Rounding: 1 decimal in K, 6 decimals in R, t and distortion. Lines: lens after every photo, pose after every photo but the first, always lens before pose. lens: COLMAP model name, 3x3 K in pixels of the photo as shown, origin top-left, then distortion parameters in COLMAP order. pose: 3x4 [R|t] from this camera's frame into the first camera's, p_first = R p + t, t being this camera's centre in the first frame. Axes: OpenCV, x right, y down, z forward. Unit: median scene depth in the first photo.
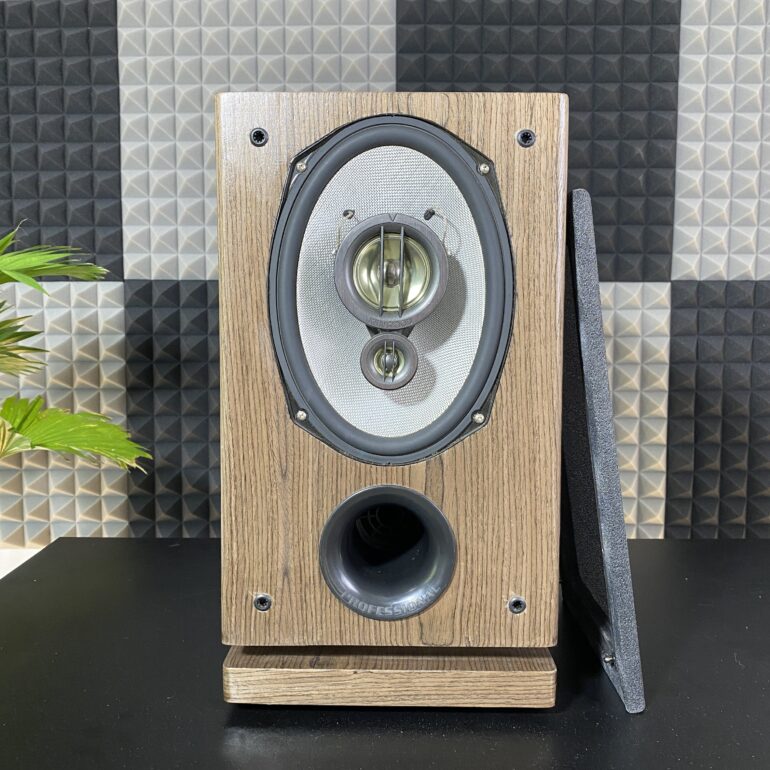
lens RADIAL K [[797.8, 0, 384.0], [0, 797.8, 380.3], [0, 0, 1]] dist [-0.004514, 0.005658]
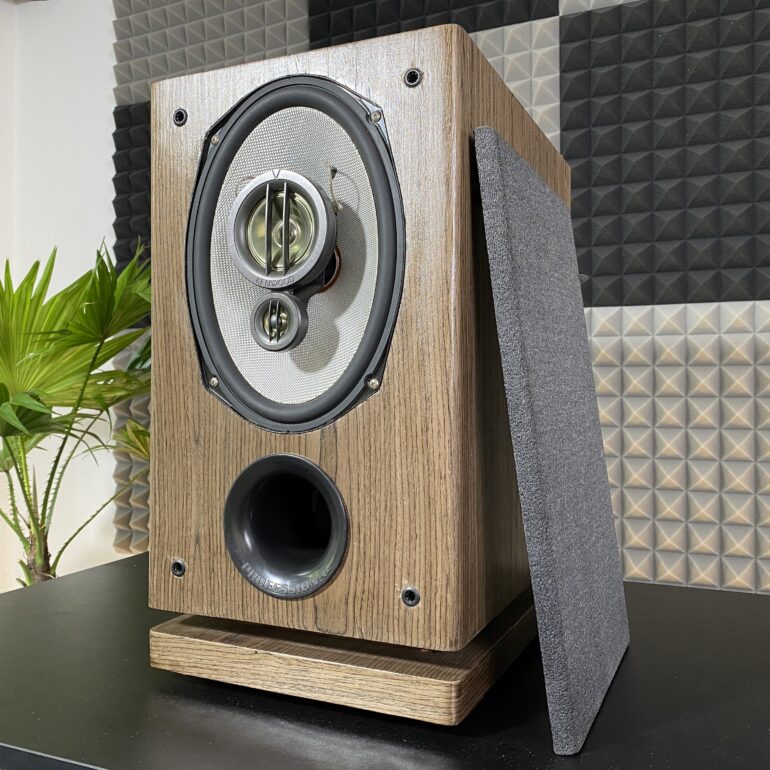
lens RADIAL K [[796.8, 0, 379.1], [0, 796.8, 385.1], [0, 0, 1]] dist [0.006361, -0.018724]
pose [[0.914966, -0.002514, -0.403524, 0.493027], [-0.033419, 0.996073, -0.081981, 0.123524], [0.402146, 0.088495, 0.911289, 0.164803]]
